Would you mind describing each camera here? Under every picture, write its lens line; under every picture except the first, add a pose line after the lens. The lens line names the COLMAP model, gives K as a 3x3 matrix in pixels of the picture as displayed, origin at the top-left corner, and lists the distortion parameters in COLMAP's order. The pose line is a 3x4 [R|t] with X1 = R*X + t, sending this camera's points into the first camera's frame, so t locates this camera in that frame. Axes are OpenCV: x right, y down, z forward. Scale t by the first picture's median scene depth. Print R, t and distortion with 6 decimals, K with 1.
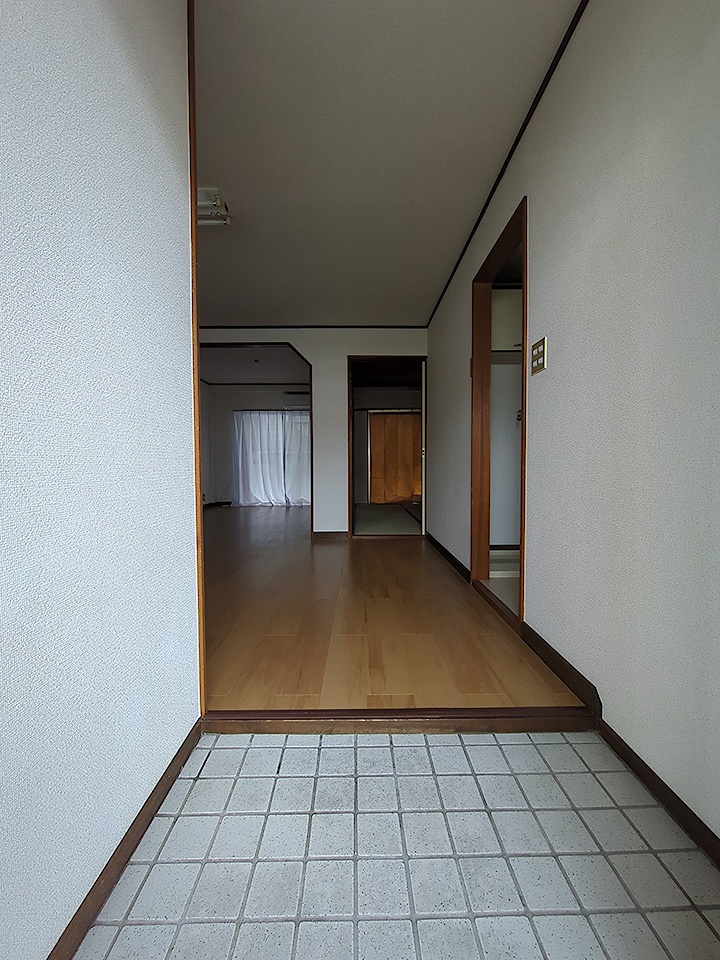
lens RADIAL K [[383.8, 0, 360.0], [0, 383.8, 480.0], [0, 0, 1]] dist [0.015294, 0.000075]
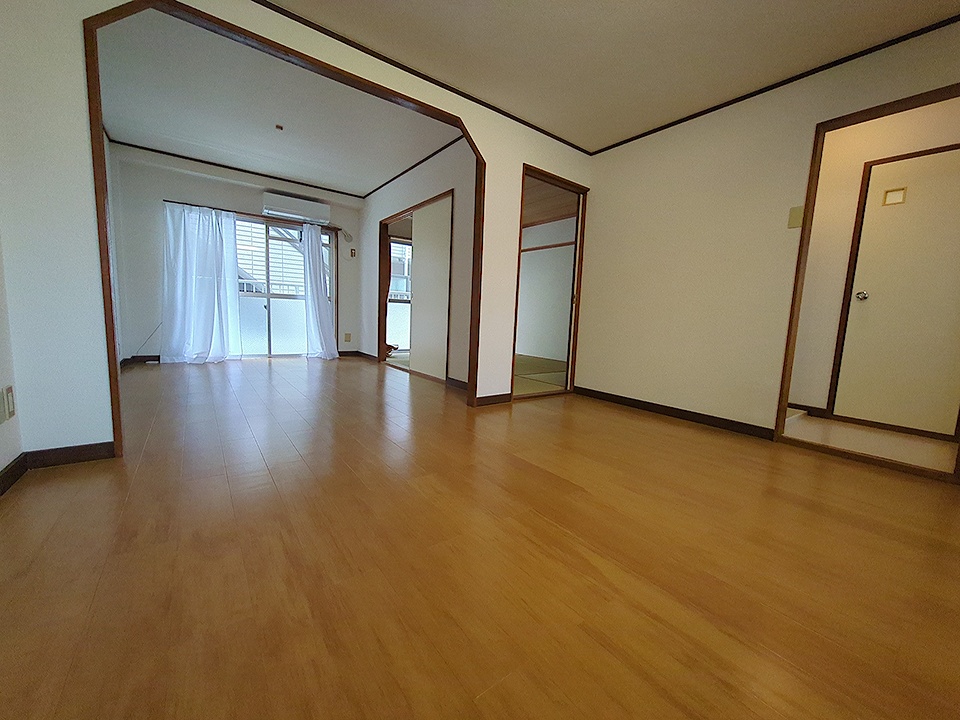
lens RADIAL K [[383.8, 0, 480.0], [0, 383.8, 360.0], [0, 0, 1]] dist [0.015294, 0.000075]
pose [[0.809199, -0.035152, 0.586483, -0.294782], [-0.021881, 0.995713, 0.089871, -0.002276], [-0.587127, -0.085556, 0.804961, 0.215297]]
